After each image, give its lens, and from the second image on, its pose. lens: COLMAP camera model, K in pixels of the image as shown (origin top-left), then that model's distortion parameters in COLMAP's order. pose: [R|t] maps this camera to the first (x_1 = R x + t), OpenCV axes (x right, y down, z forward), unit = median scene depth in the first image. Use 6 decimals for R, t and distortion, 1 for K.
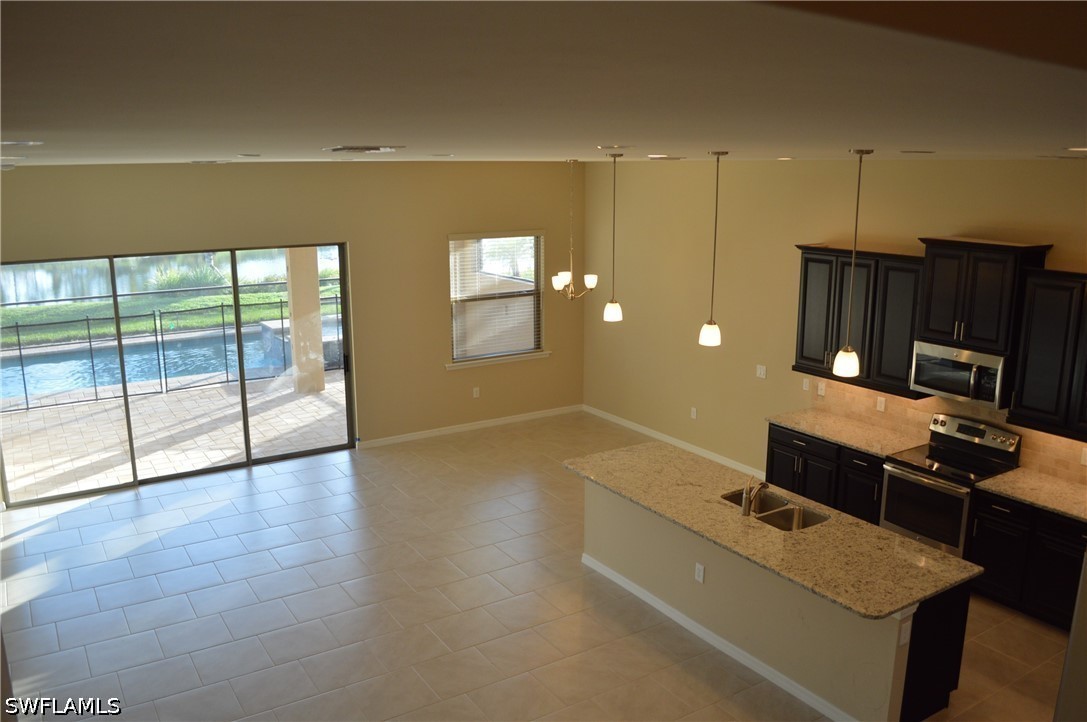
lens RADIAL K [[870.9, 0, 543.5], [0, 870.9, 361.0], [0, 0, 1]] dist [-0.073322, 0.002643]
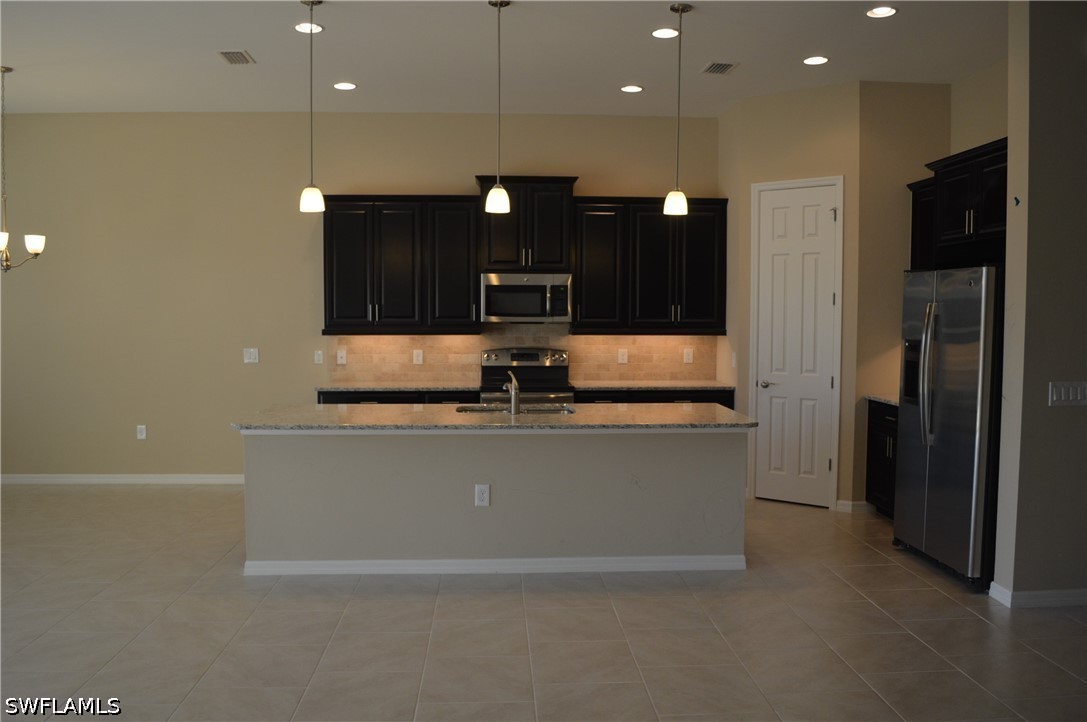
lens RADIAL K [[870.9, 0, 543.5], [0, 870.9, 361.0], [0, 0, 1]] dist [-0.073322, 0.002643]
pose [[0.490332, -0.048450, 0.870188, -0.446571], [0.184266, 0.981646, -0.049174, 0.143929], [-0.851833, 0.184458, 0.490260, 0.433067]]
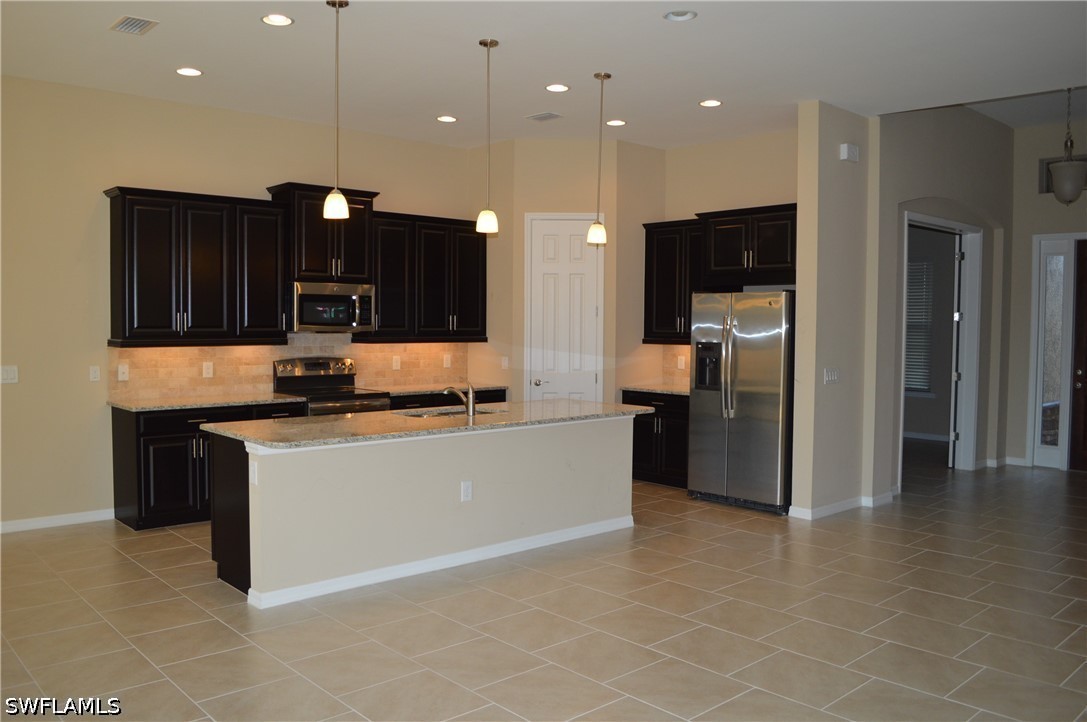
lens RADIAL K [[870.9, 0, 543.5], [0, 870.9, 361.0], [0, 0, 1]] dist [-0.073322, 0.002643]
pose [[-0.168261, -0.046026, 0.984667, -0.626524], [0.204867, 0.975465, 0.080603, 0.044662], [-0.964219, 0.215288, -0.154704, 0.881912]]
